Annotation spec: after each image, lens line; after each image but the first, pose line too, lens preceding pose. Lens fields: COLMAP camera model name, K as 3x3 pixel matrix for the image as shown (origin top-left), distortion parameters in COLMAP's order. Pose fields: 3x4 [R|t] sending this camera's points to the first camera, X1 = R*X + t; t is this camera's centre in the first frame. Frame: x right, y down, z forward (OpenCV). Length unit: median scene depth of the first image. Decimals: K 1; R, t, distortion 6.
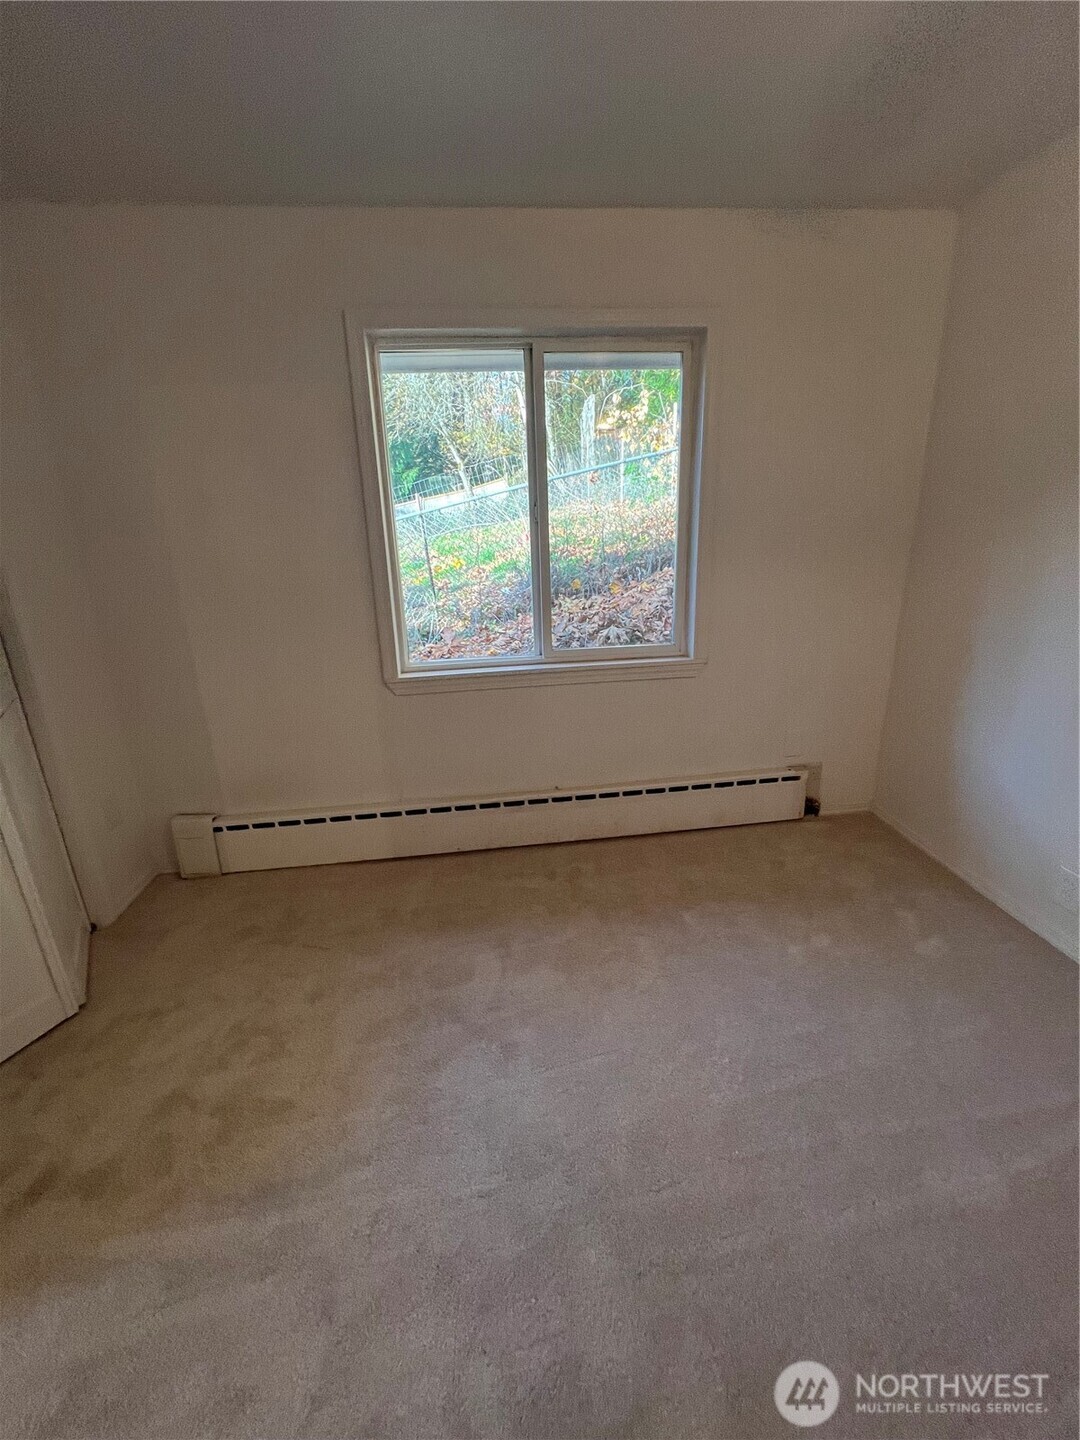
lens RADIAL K [[576.1, 0, 541.2], [0, 576.1, 721.9], [0, 0, 1]] dist [-0.002734, -0.000056]
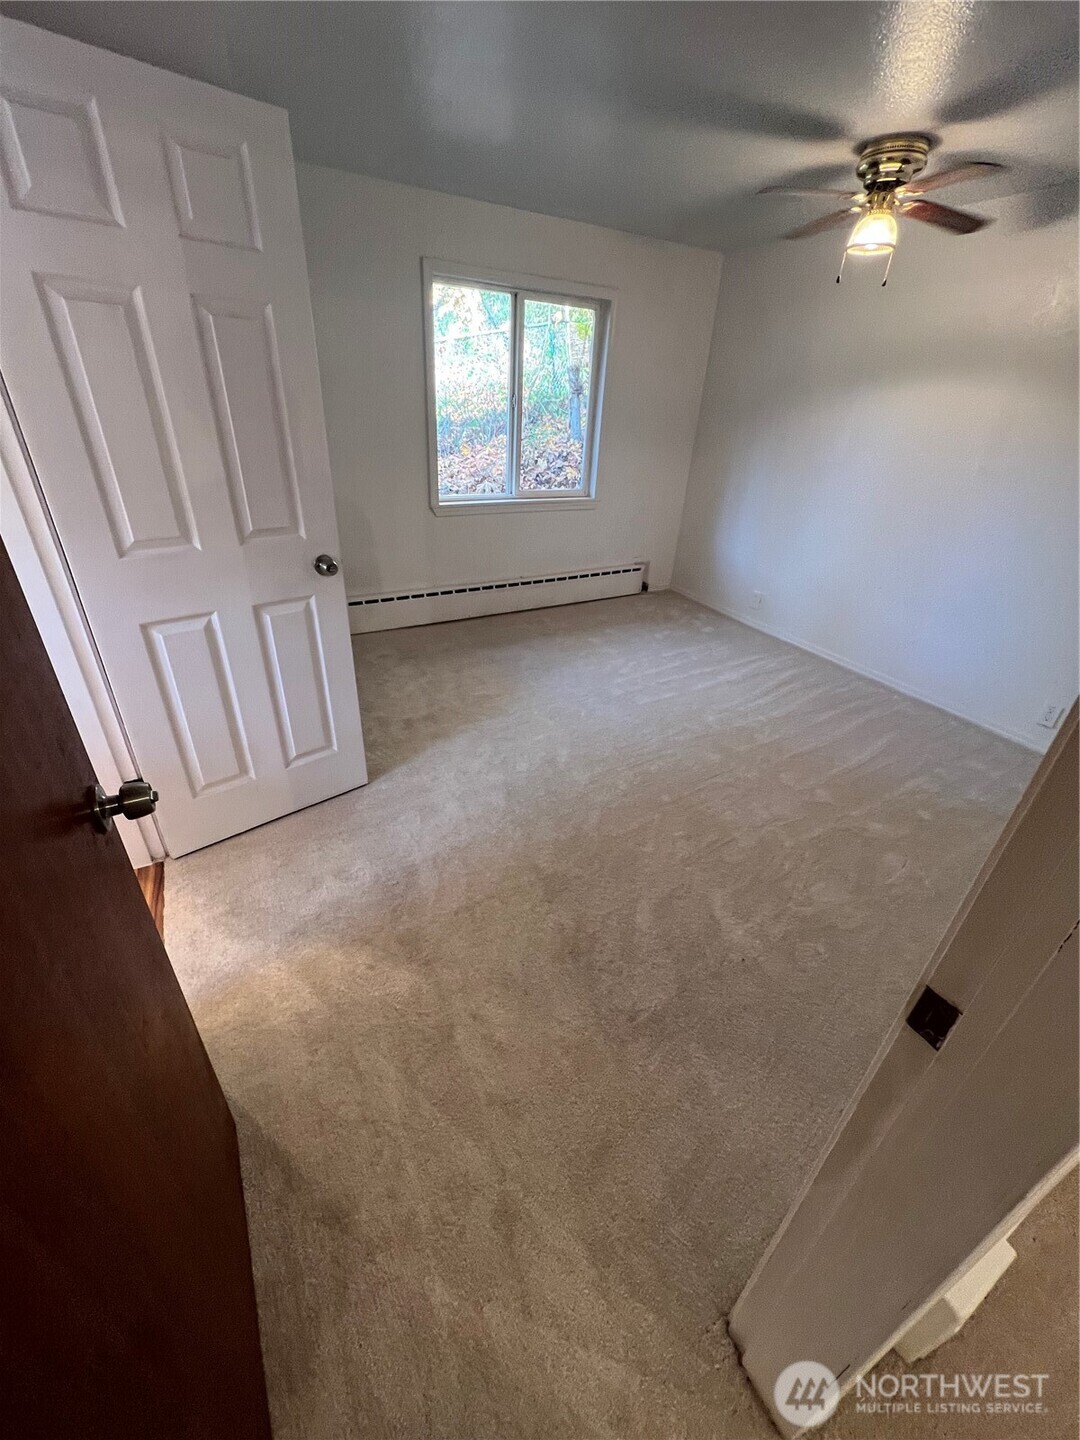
lens RADIAL K [[576.1, 0, 539.2], [0, 576.1, 719.1], [0, 0, 1]] dist [-0.002734, -0.000056]
pose [[0.912871, -0.122209, 0.389528, -0.649483], [0.038498, 0.975661, 0.215878, 0.161207], [-0.406429, -0.182073, 0.895357, -0.630624]]
